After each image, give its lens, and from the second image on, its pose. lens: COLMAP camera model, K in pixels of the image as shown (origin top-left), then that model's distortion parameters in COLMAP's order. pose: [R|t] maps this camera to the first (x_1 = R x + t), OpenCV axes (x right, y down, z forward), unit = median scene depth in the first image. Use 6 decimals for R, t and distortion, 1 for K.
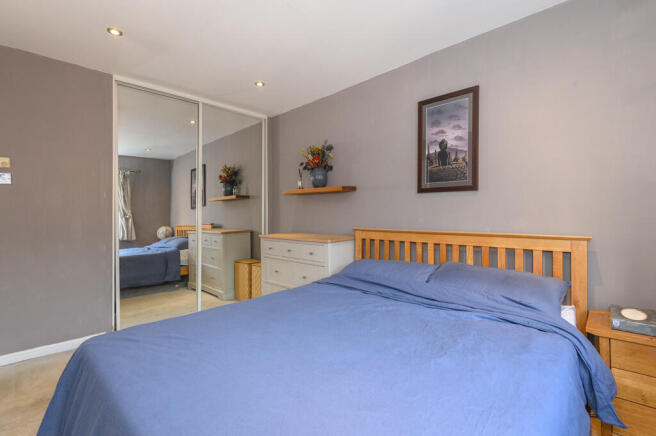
lens RADIAL K [[300.2, 0, 326.5], [0, 300.2, 215.7], [0, 0, 1]] dist [0.013930, 0.000175]
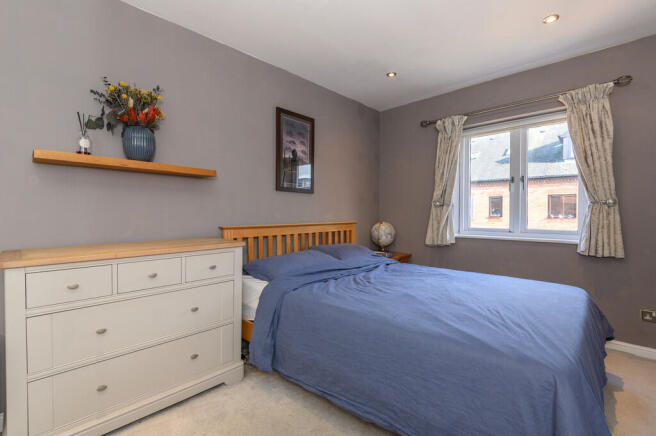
lens RADIAL K [[300.2, 0, 326.5], [0, 300.2, 215.7], [0, 0, 1]] dist [0.013930, 0.000175]
pose [[-0.028439, -0.008590, 0.999559, -0.823336], [0.000503, 0.999963, 0.008608, 0.008111], [-0.999595, 0.000748, -0.028433, 0.881234]]
